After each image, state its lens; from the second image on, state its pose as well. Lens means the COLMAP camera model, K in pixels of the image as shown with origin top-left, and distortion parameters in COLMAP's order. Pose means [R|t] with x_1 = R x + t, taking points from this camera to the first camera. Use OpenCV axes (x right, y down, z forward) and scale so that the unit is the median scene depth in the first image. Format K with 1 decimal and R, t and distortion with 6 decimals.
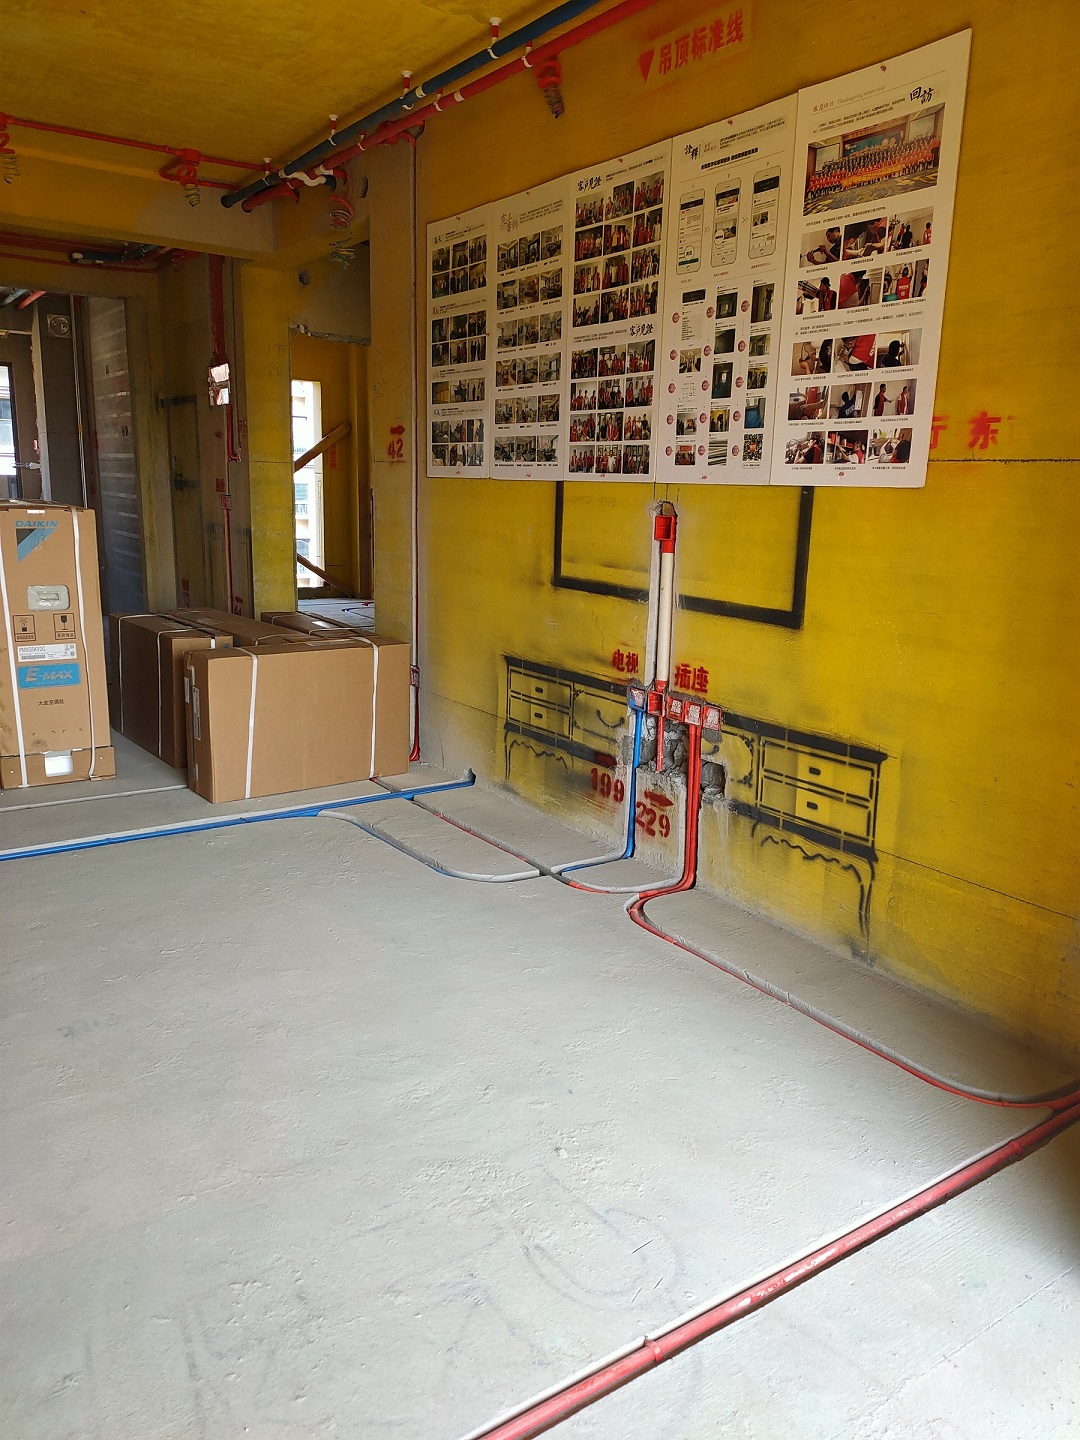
lens RADIAL K [[1068.6, 0, 535.7], [0, 1068.6, 723.0], [0, 0, 1]] dist [0.049977, -0.044004]
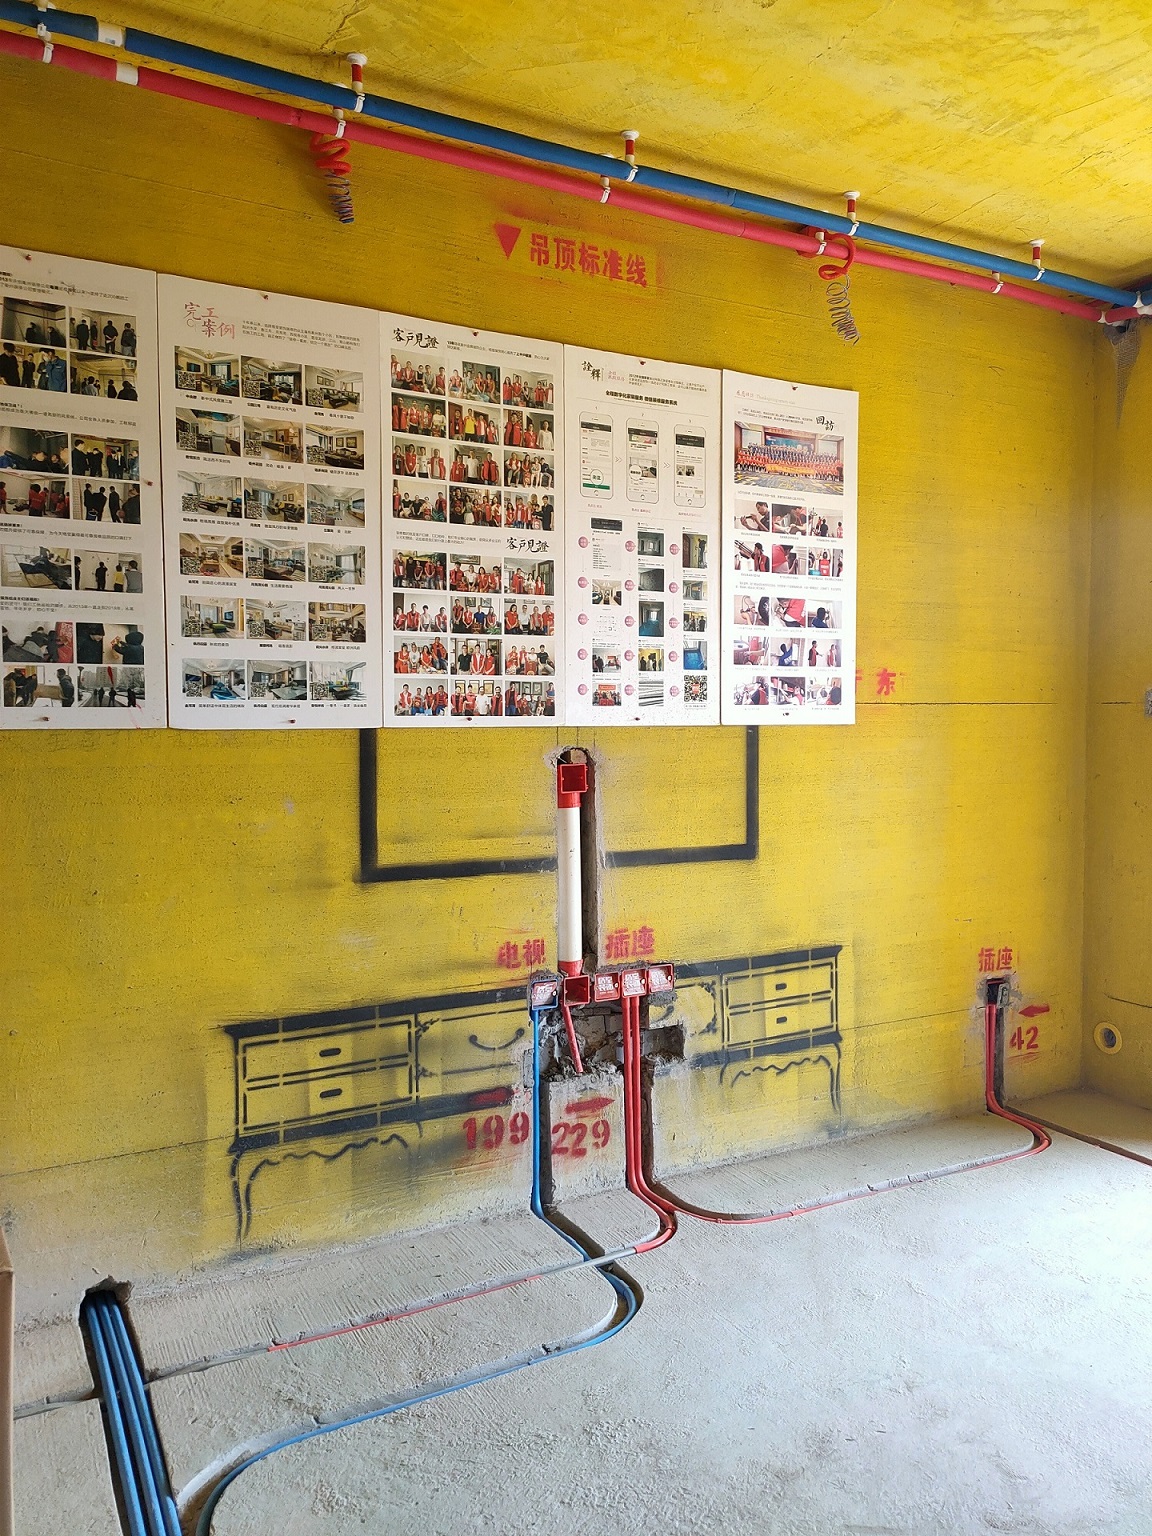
lens RADIAL K [[1139.8, 0, 575.3], [0, 1139.8, 766.7], [0, 0, 1]] dist [0.049977, -0.044004]
pose [[0.112275, -0.069618, 0.991235, -0.773343], [0.223172, 0.973825, 0.043117, -0.232439], [-0.968292, 0.216375, 0.124873, 0.897008]]
